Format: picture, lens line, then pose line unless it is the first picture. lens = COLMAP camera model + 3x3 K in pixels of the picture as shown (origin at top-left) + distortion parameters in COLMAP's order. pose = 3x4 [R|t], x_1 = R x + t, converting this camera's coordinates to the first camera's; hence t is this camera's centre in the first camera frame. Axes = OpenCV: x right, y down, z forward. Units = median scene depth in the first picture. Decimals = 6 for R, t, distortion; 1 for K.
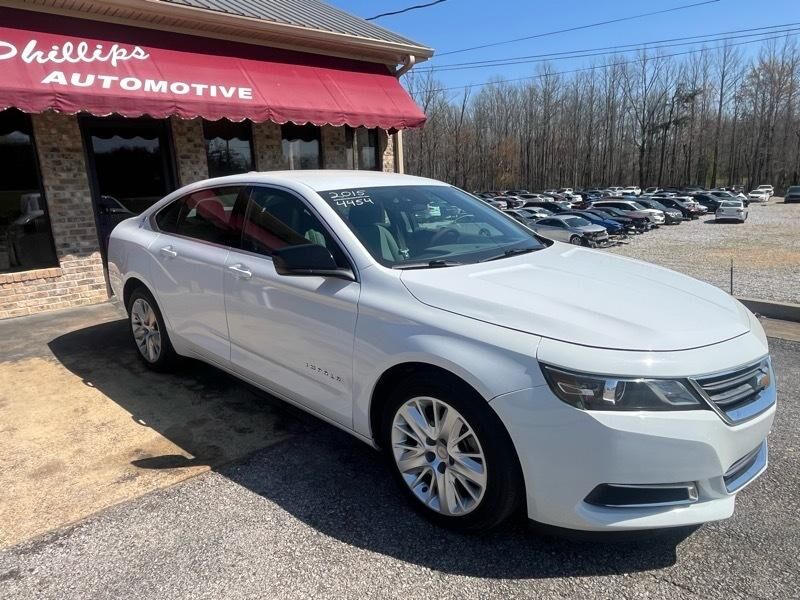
lens RADIAL K [[526.1, 0, 398.4], [0, 526.1, 301.4], [0, 0, 1]] dist [-0.004724, 0.000544]
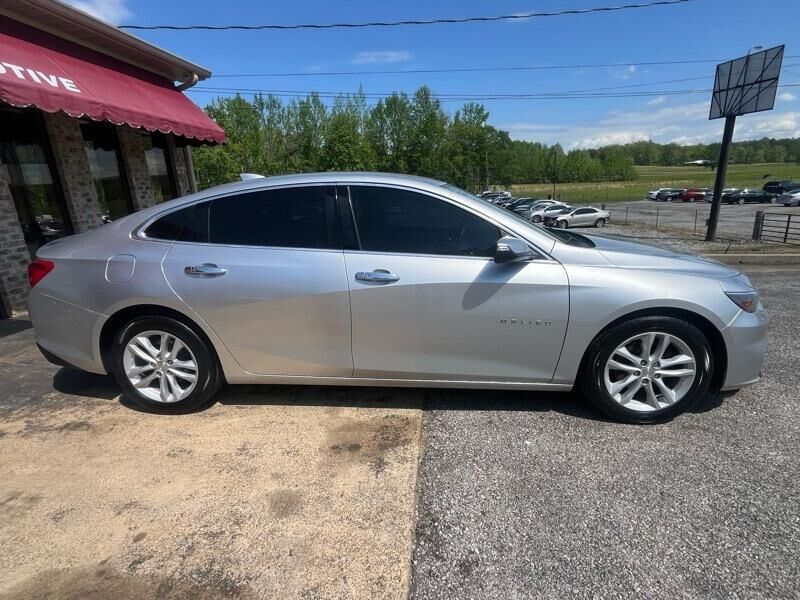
lens RADIAL K [[409.6, 0, 393.7], [0, 409.6, 298.9], [0, 0, 1]] dist [-0.001748, -0.000517]
pose [[0.747064, -0.173911, 0.641600, -0.416003], [0.163351, 0.983604, 0.076412, -0.012358], [-0.644369, 0.047721, 0.763224, 0.166426]]
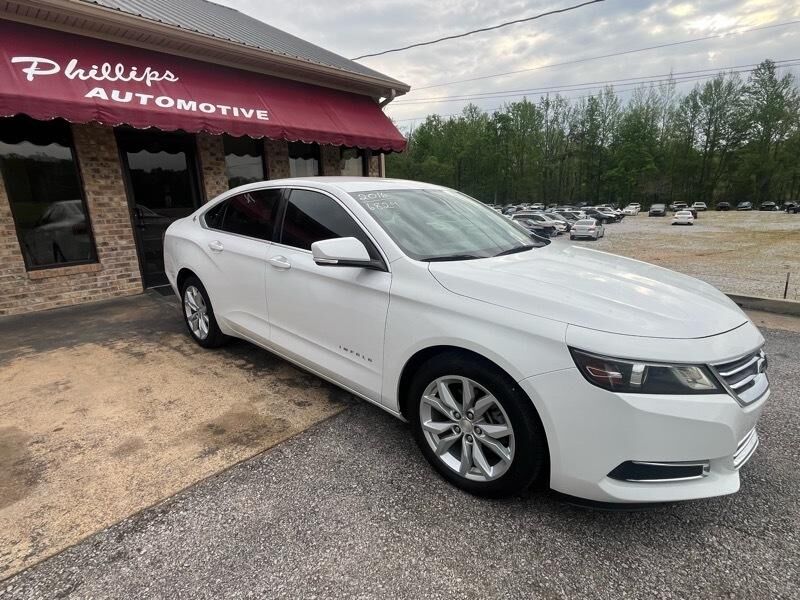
lens RADIAL K [[411.7, 0, 393.8], [0, 411.7, 299.4], [0, 0, 1]] dist [-0.002333, -0.000467]
pose [[0.996025, -0.010860, 0.088414, -0.091318], [0.009345, 0.999803, 0.017531, 0.003840], [-0.088587, -0.016635, 0.995930, 0.054625]]
